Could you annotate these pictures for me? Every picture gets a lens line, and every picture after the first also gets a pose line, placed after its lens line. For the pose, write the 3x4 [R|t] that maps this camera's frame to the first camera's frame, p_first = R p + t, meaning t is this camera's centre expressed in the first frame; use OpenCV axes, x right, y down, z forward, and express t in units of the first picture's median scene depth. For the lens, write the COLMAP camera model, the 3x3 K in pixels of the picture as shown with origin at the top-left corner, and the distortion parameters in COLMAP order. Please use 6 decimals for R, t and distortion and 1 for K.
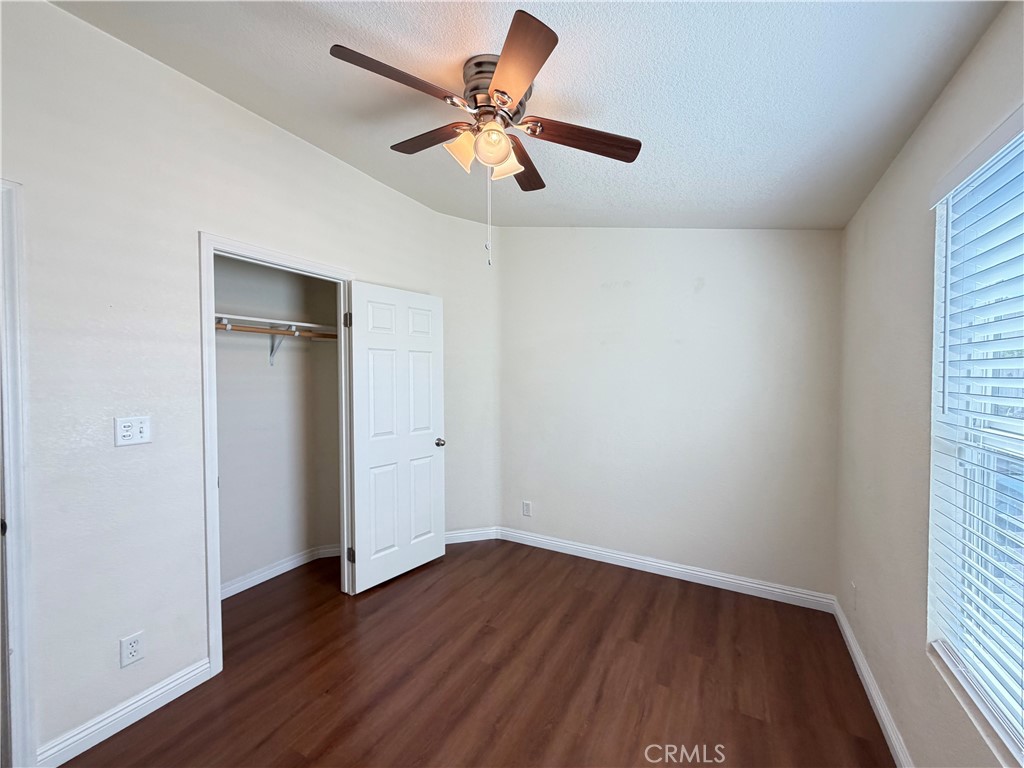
lens RADIAL K [[408.0, 0, 509.8], [0, 408.0, 379.9], [0, 0, 1]] dist [-0.005621, 0.001949]
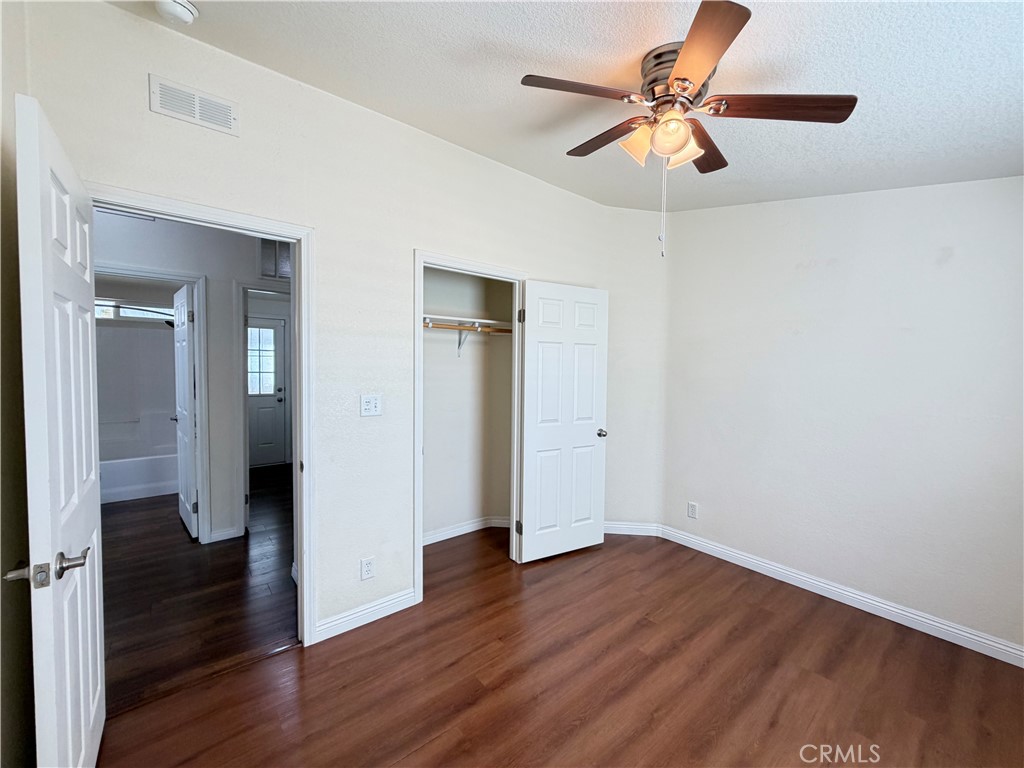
lens RADIAL K [[408.0, 0, 509.2], [0, 408.0, 382.9], [0, 0, 1]] dist [-0.005621, 0.001949]
pose [[0.927072, 0.028954, -0.373764, -0.011581], [-0.019320, 0.999378, 0.029497, 0.002472], [0.374385, -0.020125, 0.927055, -0.047196]]
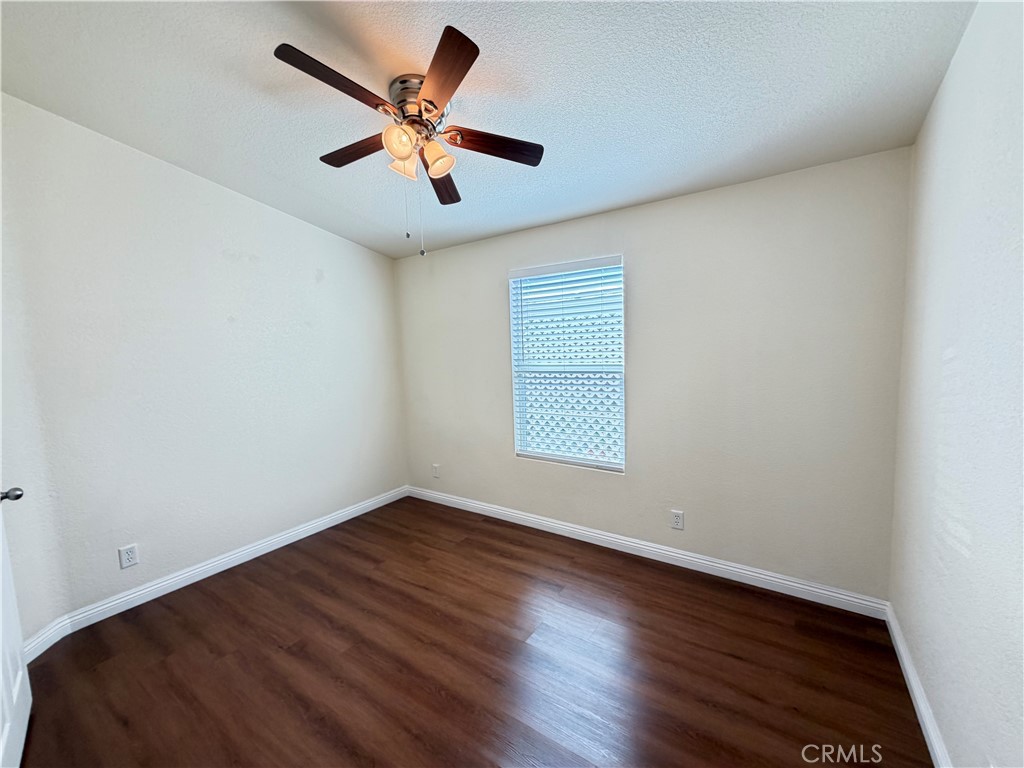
lens RADIAL K [[408.0, 0, 510.9], [0, 408.0, 381.7], [0, 0, 1]] dist [-0.005621, 0.001949]
pose [[0.089666, -0.082557, 0.992544, -0.953151], [0.042363, 0.995973, 0.079015, -0.000622], [-0.995071, 0.034962, 0.092803, 0.510789]]
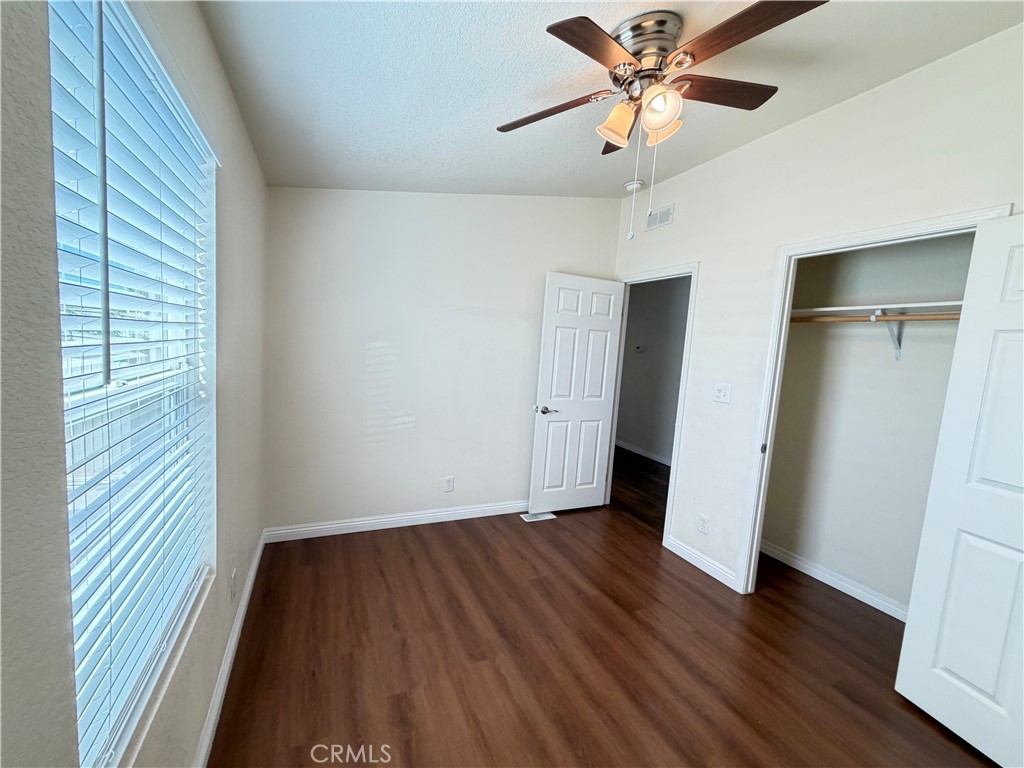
lens RADIAL K [[408.0, 0, 514.8], [0, 408.0, 384.9], [0, 0, 1]] dist [-0.005621, 0.001949]
pose [[-0.582408, 0.037472, -0.812032, 0.714293], [-0.081405, 0.991227, 0.104127, -0.007583], [0.808810, 0.126748, -0.574248, 1.073096]]
